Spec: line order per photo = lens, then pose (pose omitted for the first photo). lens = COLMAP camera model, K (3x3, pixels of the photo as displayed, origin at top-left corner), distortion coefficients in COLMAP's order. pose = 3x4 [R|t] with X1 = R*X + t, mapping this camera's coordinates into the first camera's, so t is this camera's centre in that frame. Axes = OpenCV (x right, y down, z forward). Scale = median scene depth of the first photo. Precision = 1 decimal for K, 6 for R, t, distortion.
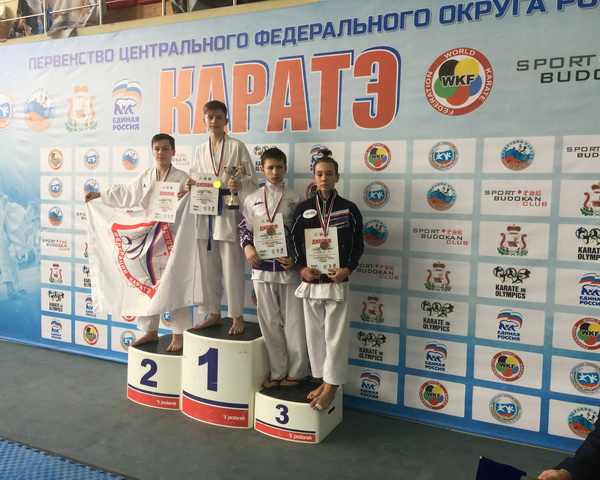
lens RADIAL K [[552.5, 0, 302.8], [0, 552.5, 244.4], [0, 0, 1]] dist [-0.019219, 0.000000]
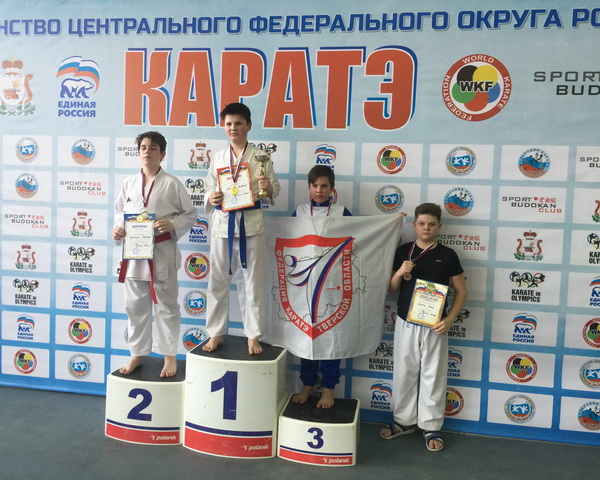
lens RADIAL K [[552.5, 0, 302.4], [0, 552.5, 243.1], [0, 0, 1]] dist [-0.019219, 0.000000]
pose [[0.959557, -0.008198, 0.281395, -0.298562], [0.008560, 0.999963, -0.000058, -0.014559], [-0.281384, 0.002465, 0.959592, 0.123561]]
